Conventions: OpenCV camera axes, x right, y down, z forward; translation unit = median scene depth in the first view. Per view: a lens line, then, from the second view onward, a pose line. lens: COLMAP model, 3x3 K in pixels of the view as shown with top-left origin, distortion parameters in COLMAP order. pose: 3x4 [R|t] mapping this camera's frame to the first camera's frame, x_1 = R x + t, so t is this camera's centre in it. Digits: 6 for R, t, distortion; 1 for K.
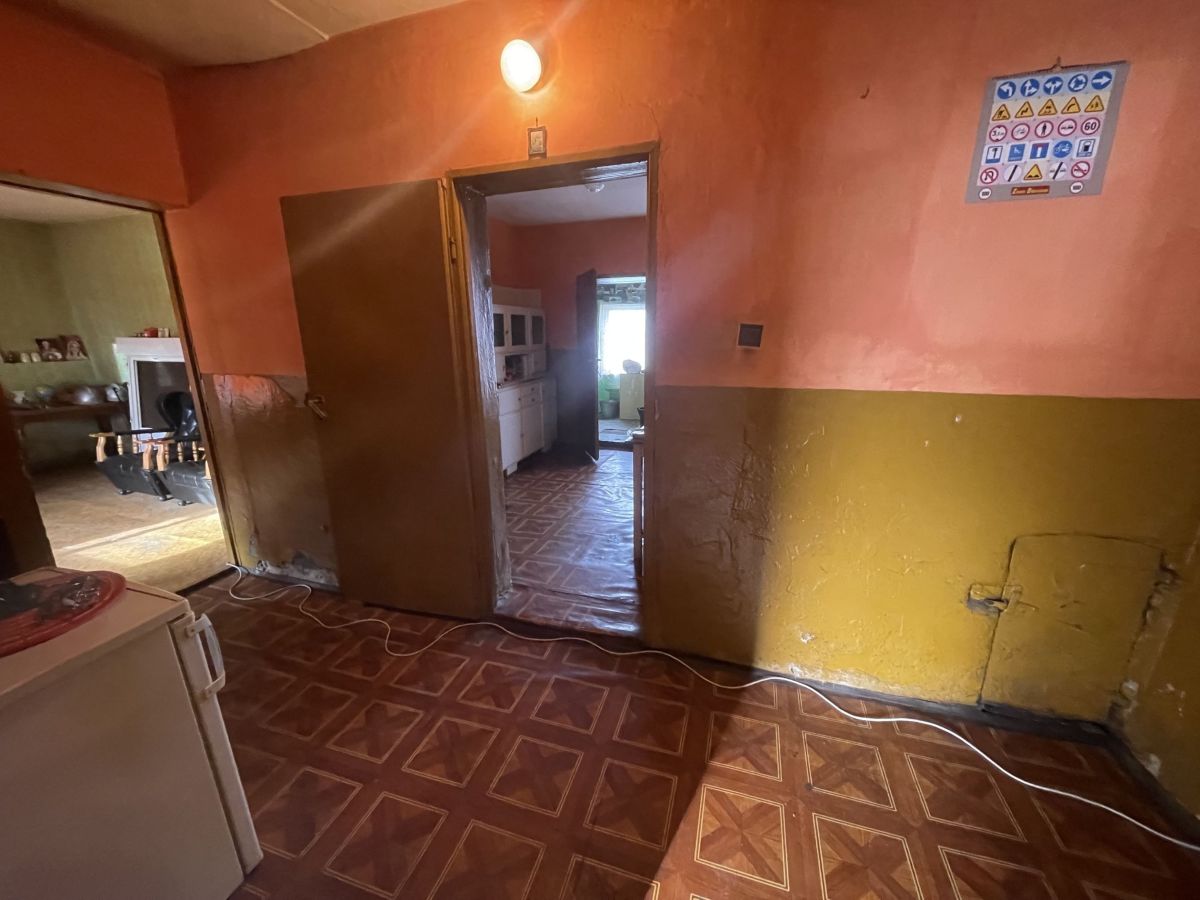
lens RADIAL K [[479.7, 0, 596.8], [0, 479.7, 452.6], [0, 0, 1]] dist [-0.001713, -0.000433]
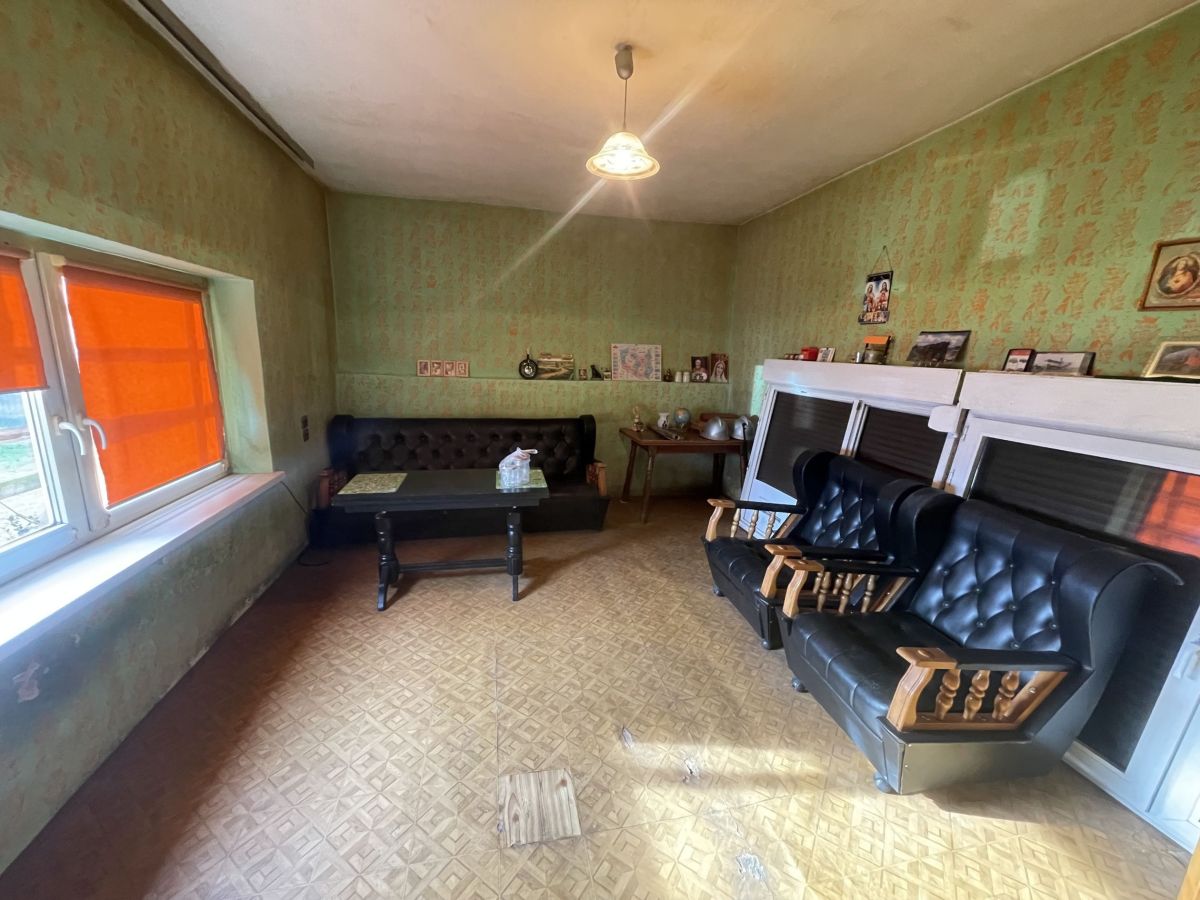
lens RADIAL K [[479.7, 0, 596.8], [0, 479.7, 452.6], [0, 0, 1]] dist [-0.001713, -0.000433]
pose [[0.501898, 0.205334, -0.840200, -0.479898], [-0.245504, 0.965278, 0.089249, -0.102088], [0.829353, 0.161479, 0.534881, 0.408422]]
